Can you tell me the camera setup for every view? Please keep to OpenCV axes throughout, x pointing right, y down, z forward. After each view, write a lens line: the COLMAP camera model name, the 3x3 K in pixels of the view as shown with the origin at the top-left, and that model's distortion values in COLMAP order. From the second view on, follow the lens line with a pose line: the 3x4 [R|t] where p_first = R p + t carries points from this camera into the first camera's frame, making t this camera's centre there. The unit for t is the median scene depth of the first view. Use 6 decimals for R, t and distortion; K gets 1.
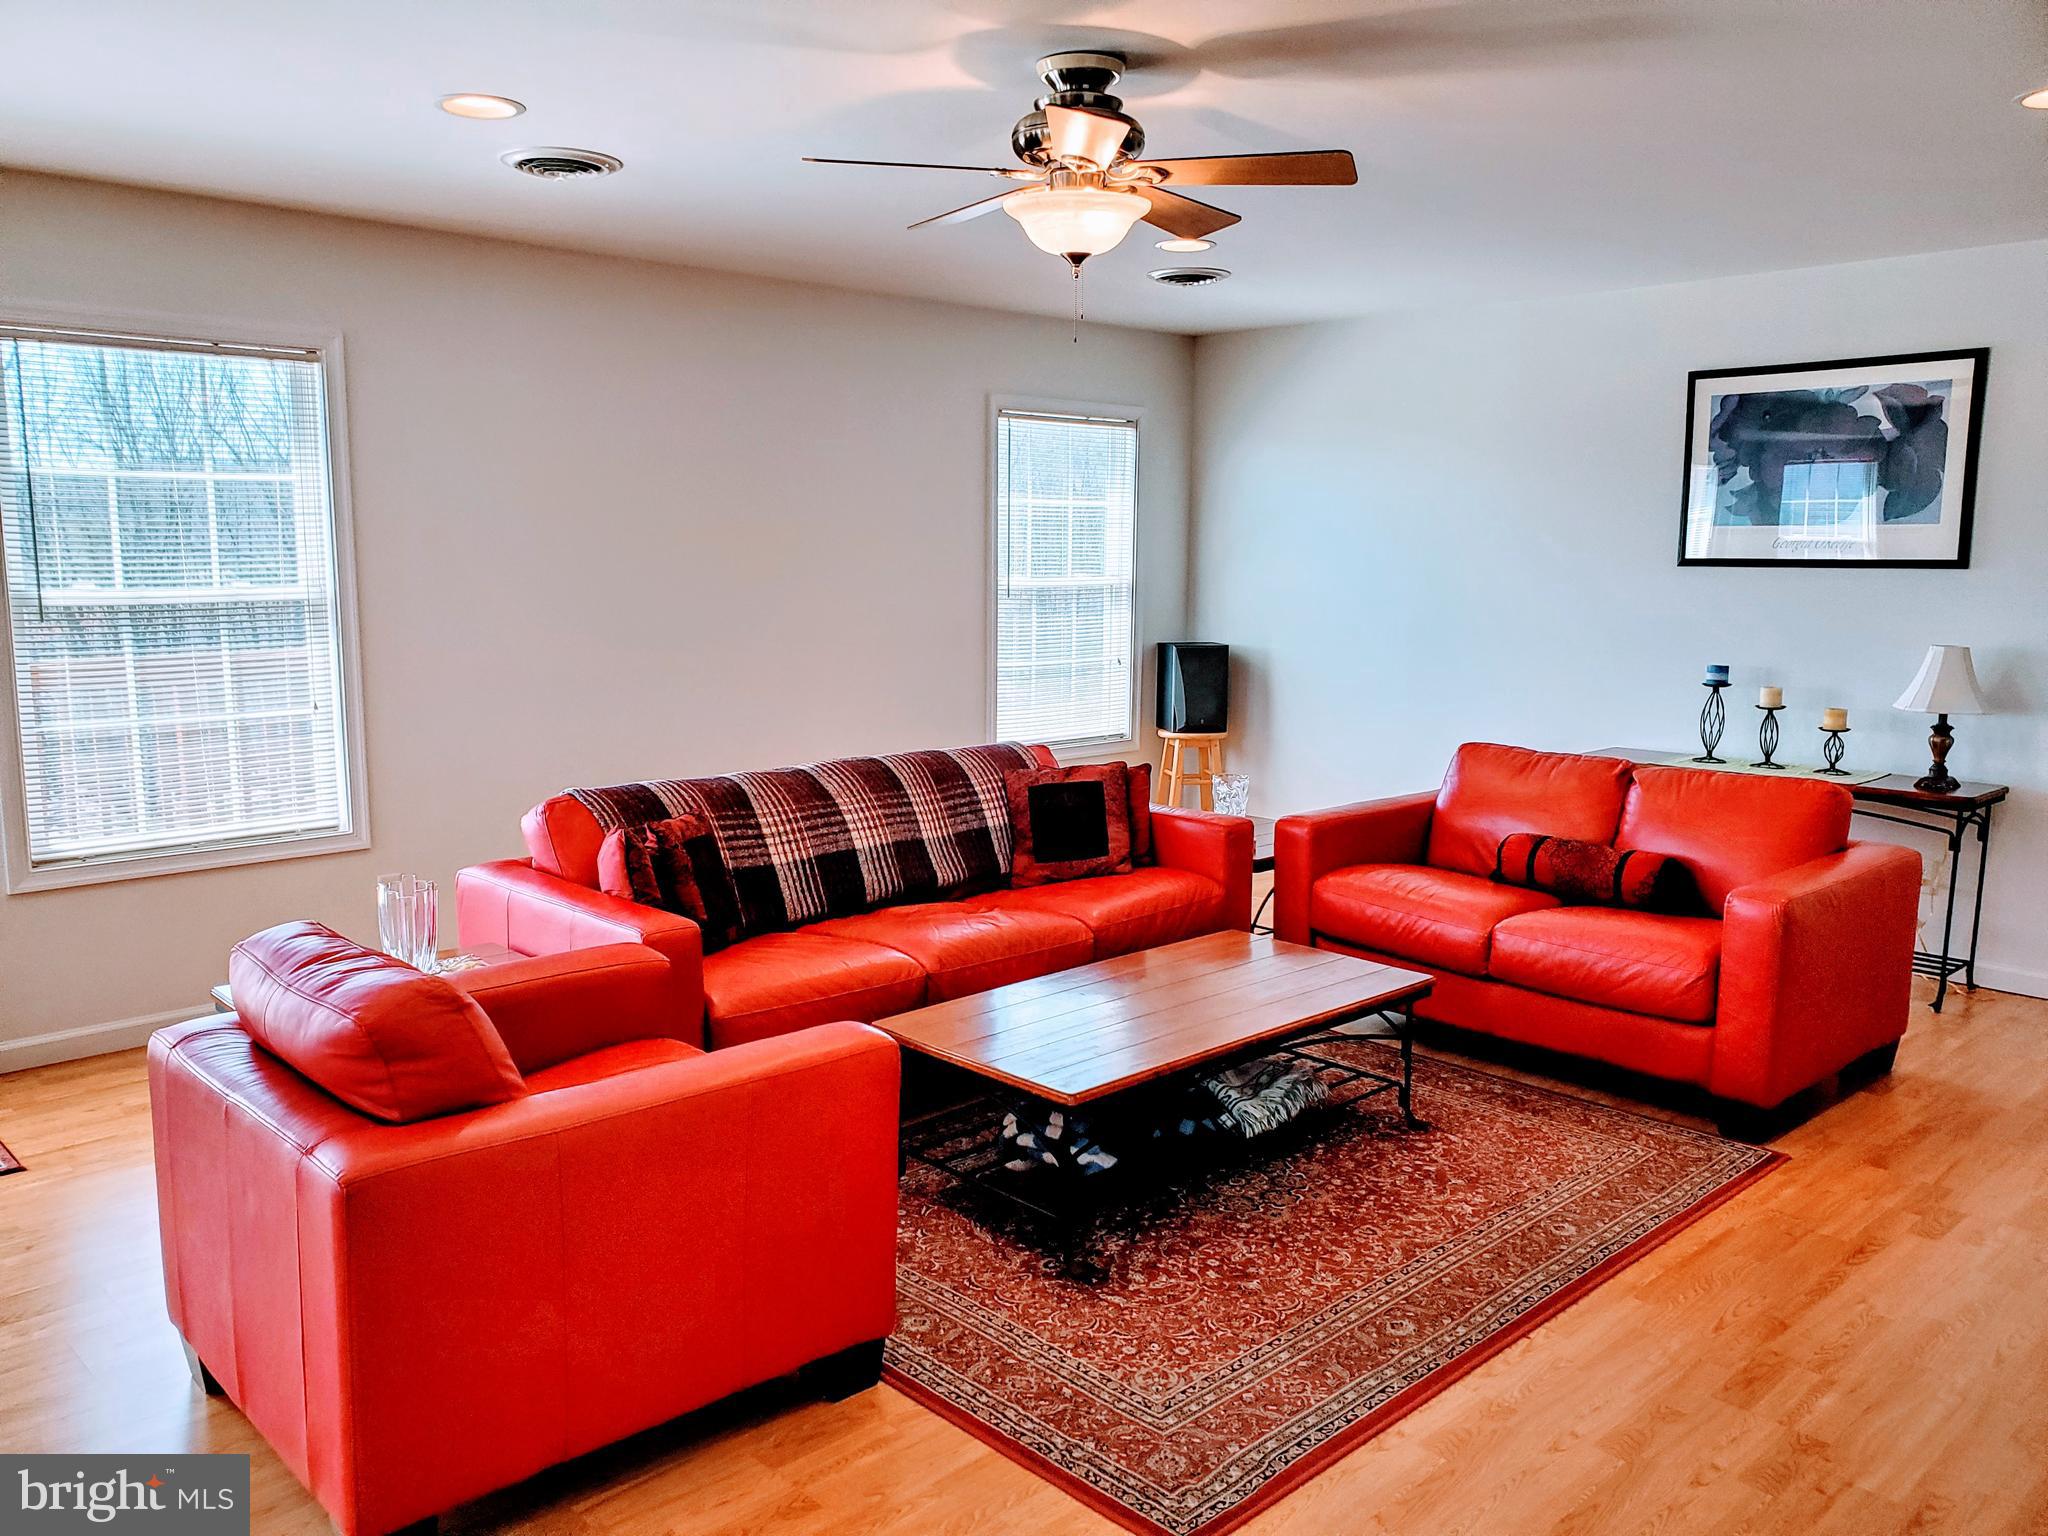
lens RADIAL K [[1594.9, 0, 1004.8], [0, 1594.9, 780.3], [0, 0, 1]] dist [0.039393, -0.034450]
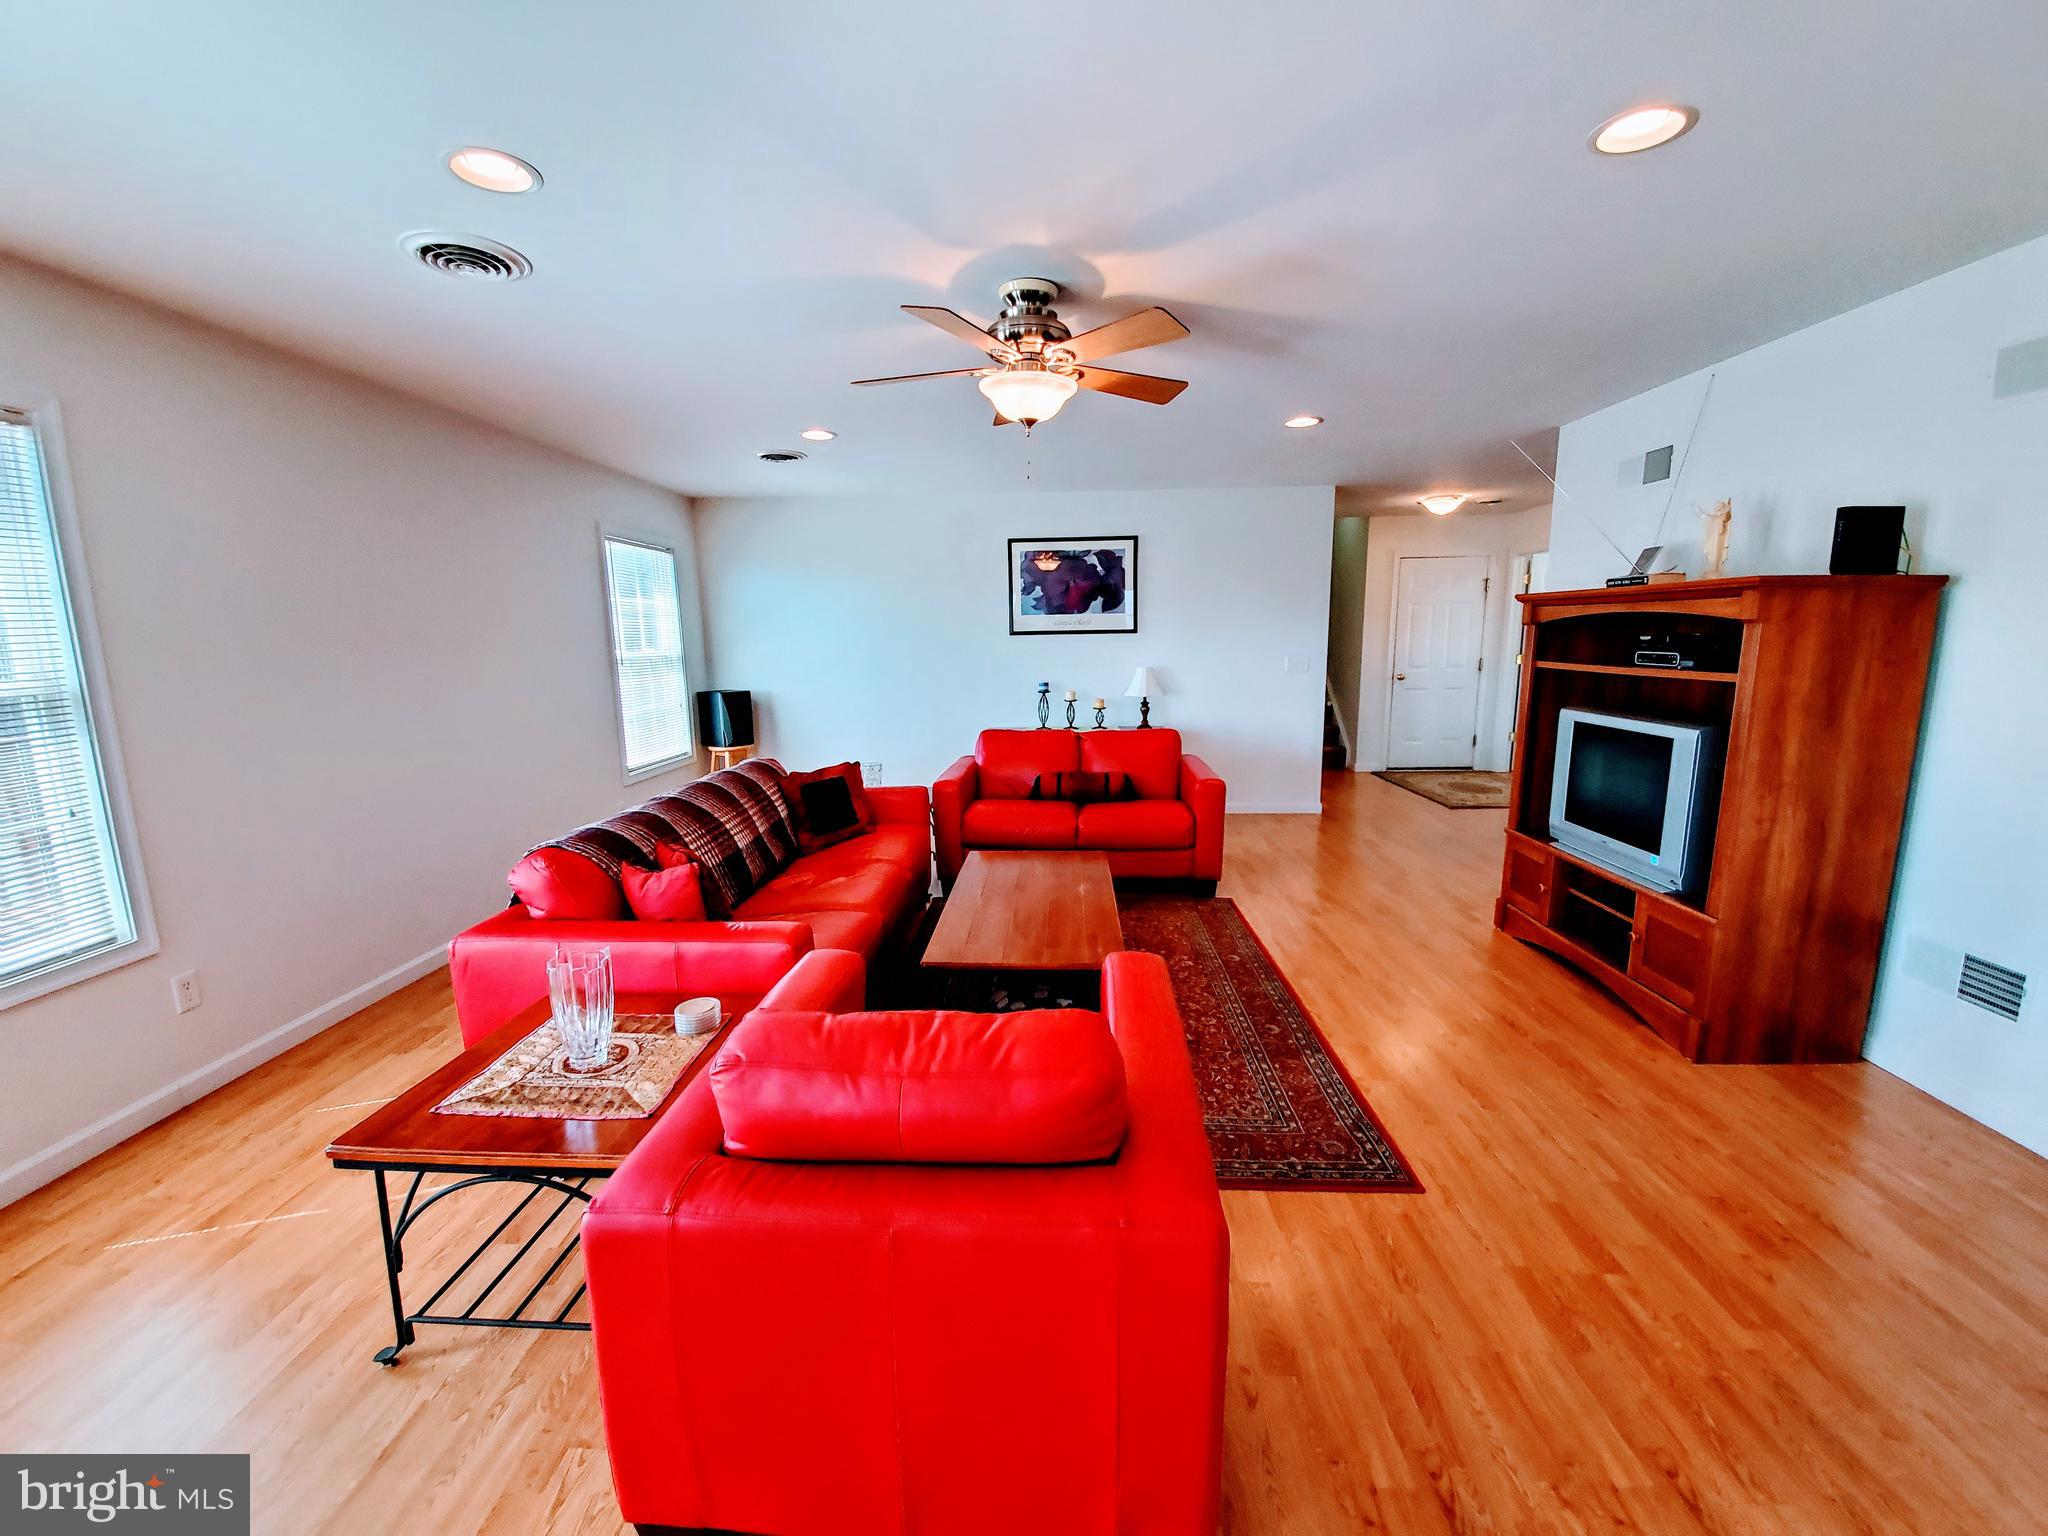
lens RADIAL K [[809.2, 0, 1023.2], [0, 809.2, 770.6], [0, 0, 1]] dist [0.019286, -0.018426]
pose [[0.717584, -0.131442, 0.683957, -0.326636], [0.120794, 0.990635, 0.063646, -0.031567], [-0.685917, 0.036947, 0.726741, 0.287450]]
